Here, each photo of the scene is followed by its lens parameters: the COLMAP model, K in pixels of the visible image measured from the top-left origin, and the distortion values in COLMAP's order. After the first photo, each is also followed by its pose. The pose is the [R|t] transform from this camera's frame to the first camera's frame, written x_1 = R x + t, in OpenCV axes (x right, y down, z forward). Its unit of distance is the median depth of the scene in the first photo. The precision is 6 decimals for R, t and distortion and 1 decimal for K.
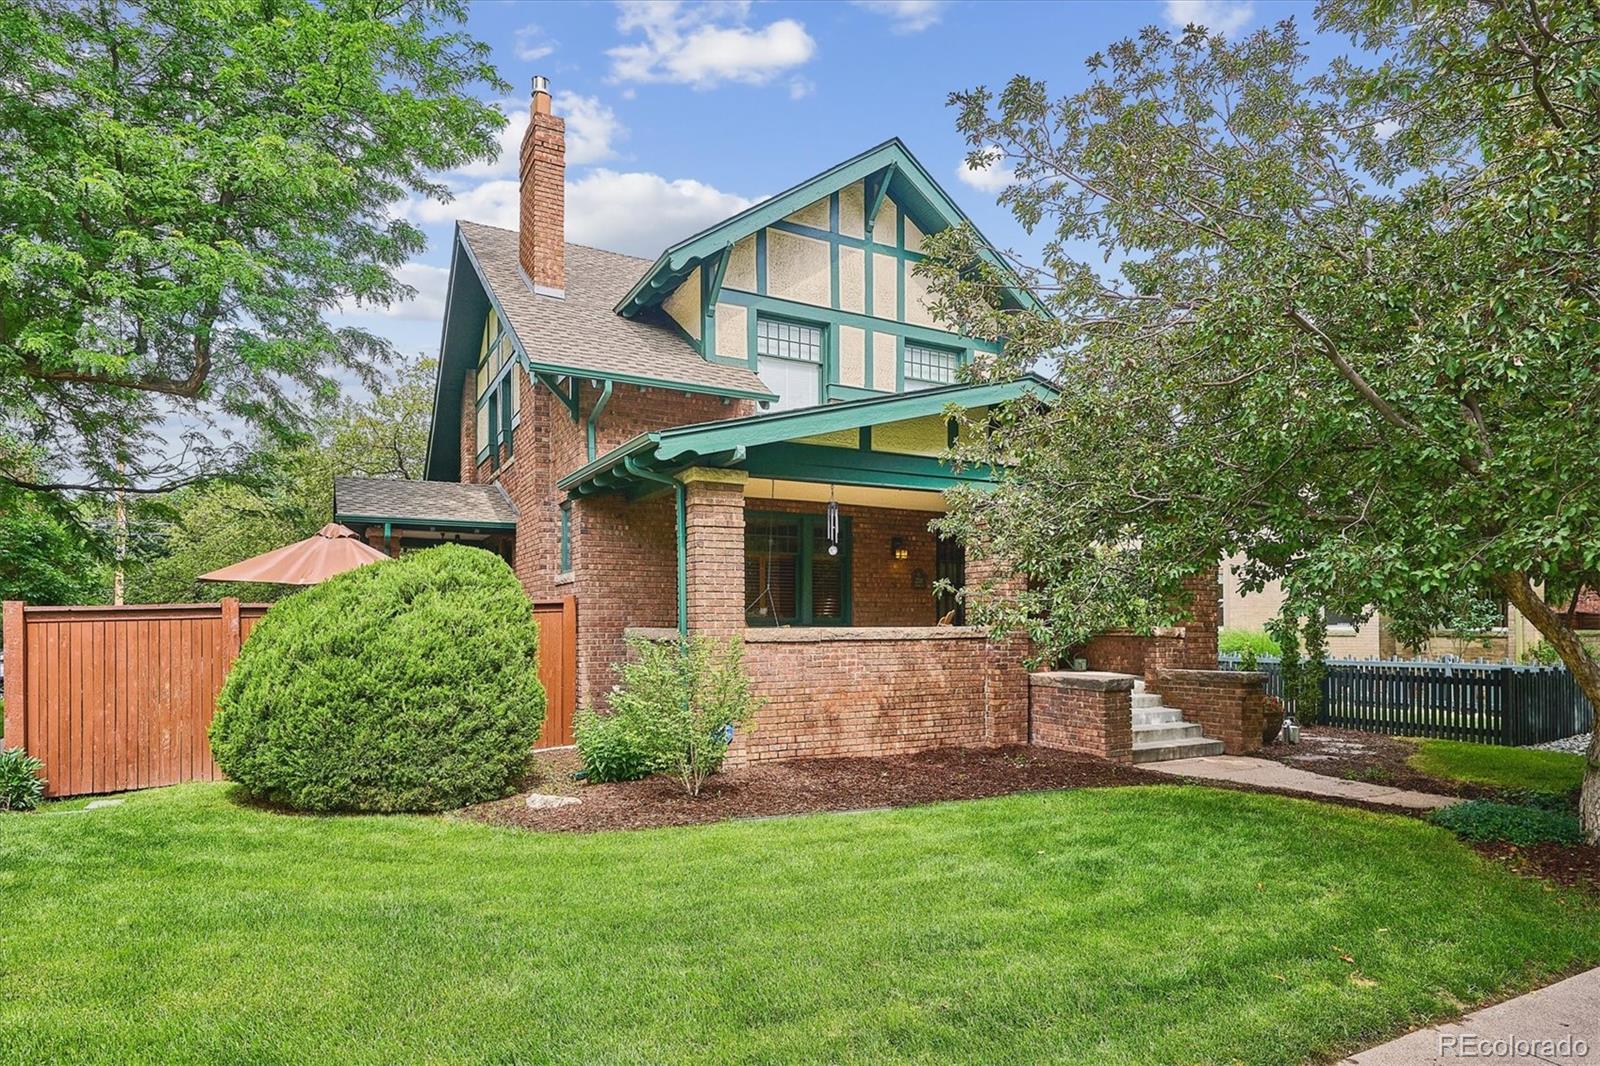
lens RADIAL K [[803.4, 0, 800.0], [0, 803.4, 533.0], [0, 0, 1]] dist [0.002286, -0.000010]
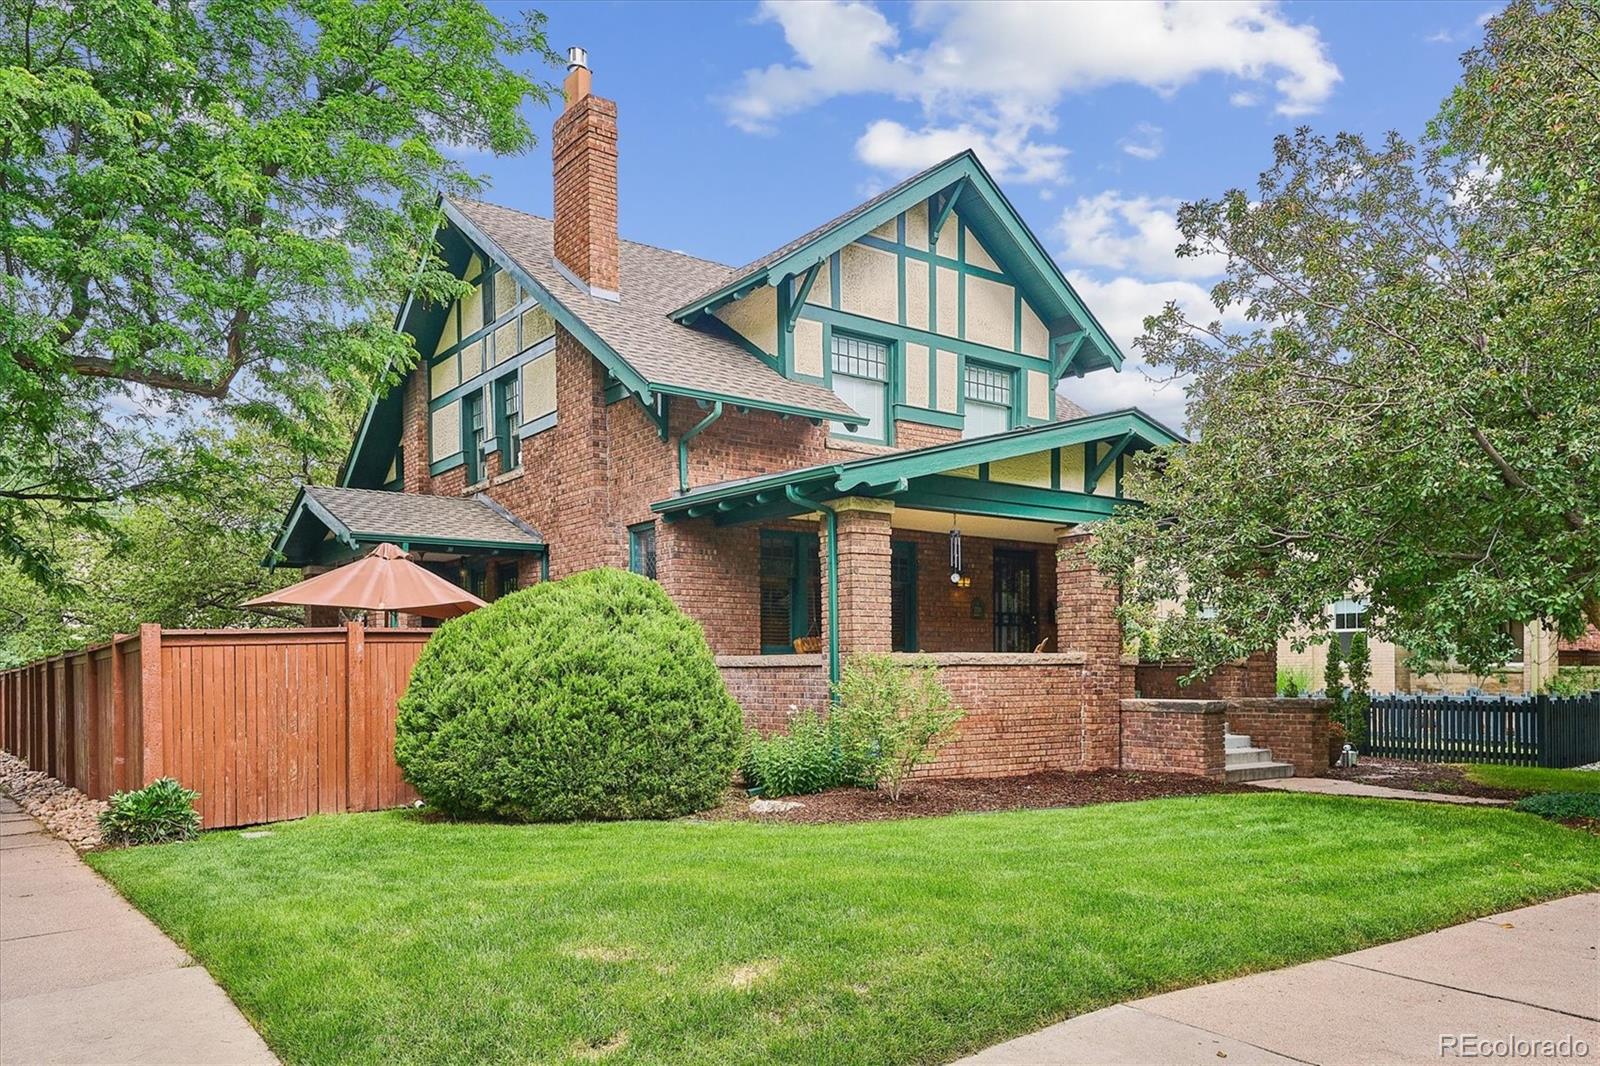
lens RADIAL K [[1016.7, 0, 800.1], [0, 1016.7, 563.6], [0, 0, 1]] dist [0.040951, 0.001880]
pose [[0.990473, 0.011086, 0.137260, -0.305800], [-0.012248, 0.999896, 0.007625, -0.003588], [-0.137162, -0.009234, 0.990506, -0.239671]]
